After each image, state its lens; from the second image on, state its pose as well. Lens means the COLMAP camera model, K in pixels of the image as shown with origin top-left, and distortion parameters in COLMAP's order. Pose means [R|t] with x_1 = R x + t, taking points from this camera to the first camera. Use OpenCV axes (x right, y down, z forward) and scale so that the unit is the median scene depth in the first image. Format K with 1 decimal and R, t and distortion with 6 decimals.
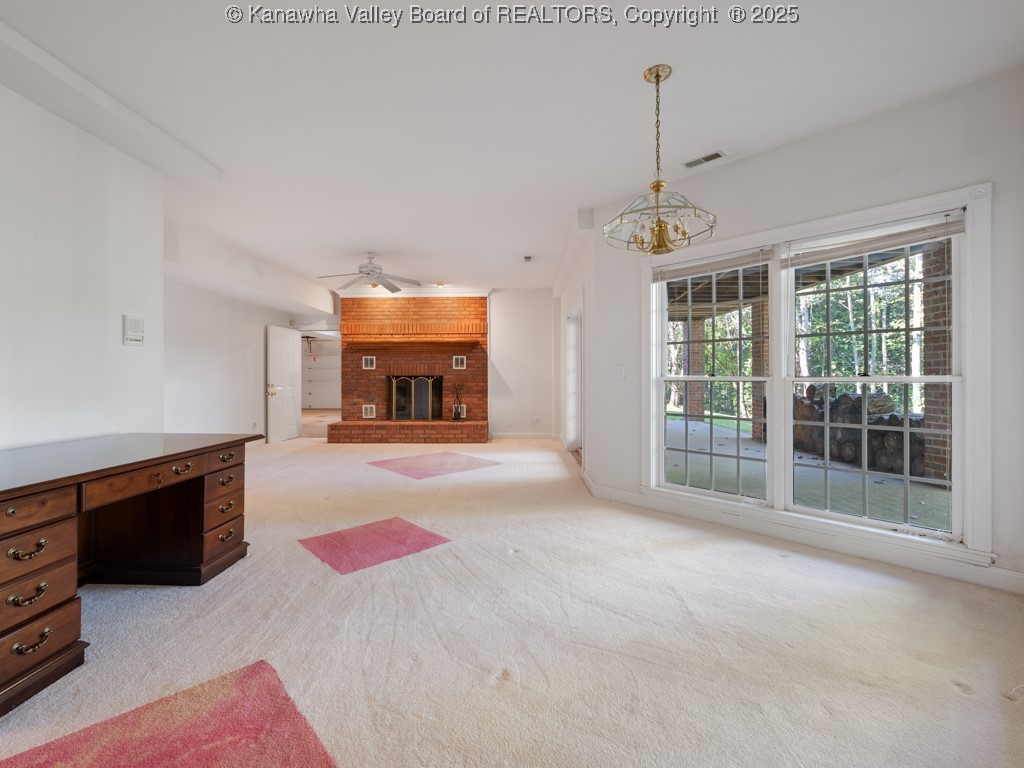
lens RADIAL K [[452.5, 0, 509.7], [0, 452.5, 377.2], [0, 0, 1]] dist [-0.003933, -0.000576]
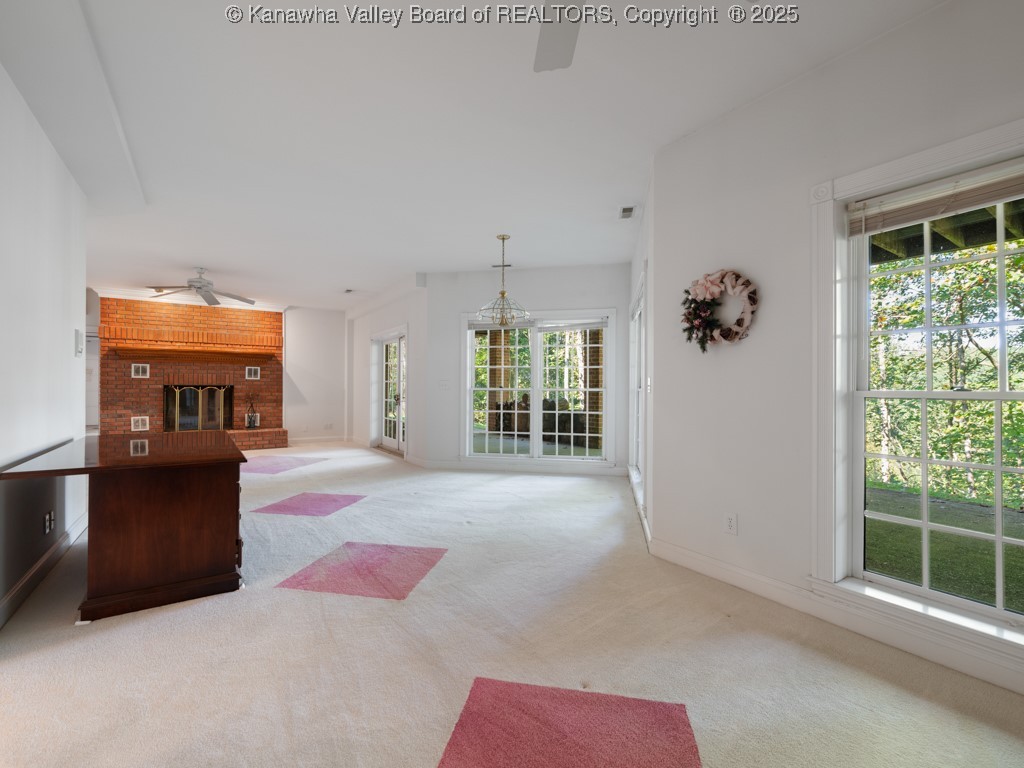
lens RADIAL K [[452.5, 0, 508.1], [0, 452.5, 389.4], [0, 0, 1]] dist [-0.003933, -0.000576]
pose [[0.815632, 0.002899, 0.578563, -0.233651], [-0.004904, 0.999986, 0.001903, 0.000412], [-0.578550, -0.004390, 0.815635, -0.188531]]
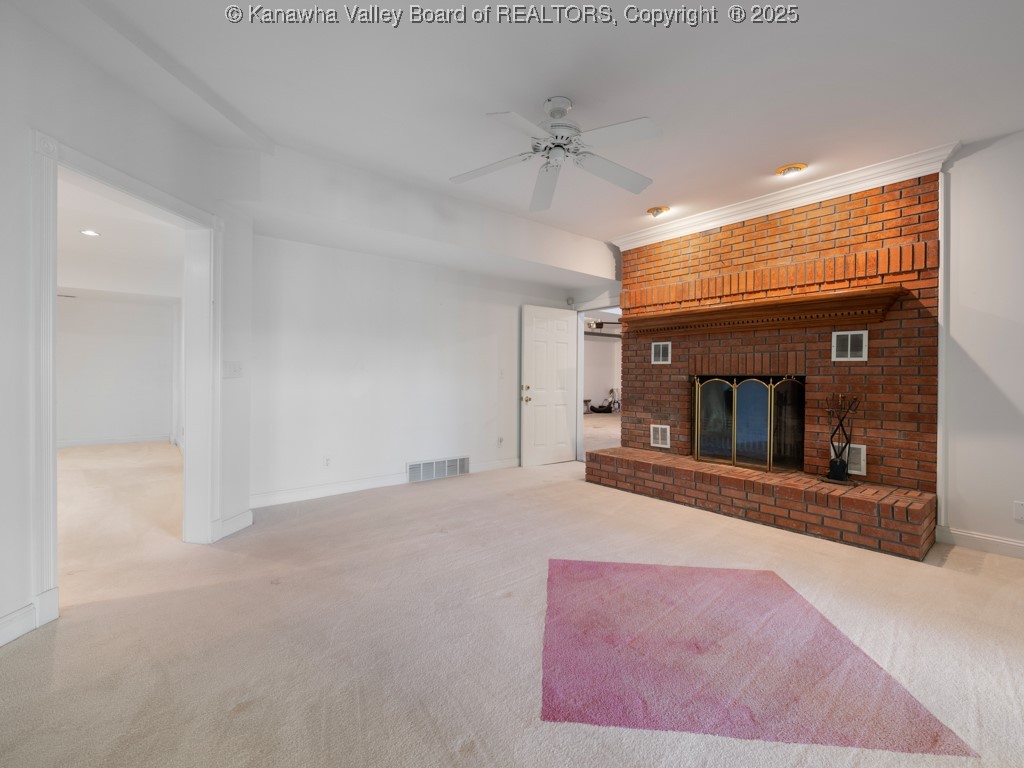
lens RADIAL K [[452.5, 0, 506.7], [0, 452.5, 378.3], [0, 0, 1]] dist [-0.003933, -0.000576]
pose [[0.655491, 0.011740, -0.755112, 0.000705], [-0.010509, 0.999924, 0.006424, -0.000806], [0.755130, 0.003724, 0.655565, 0.469763]]
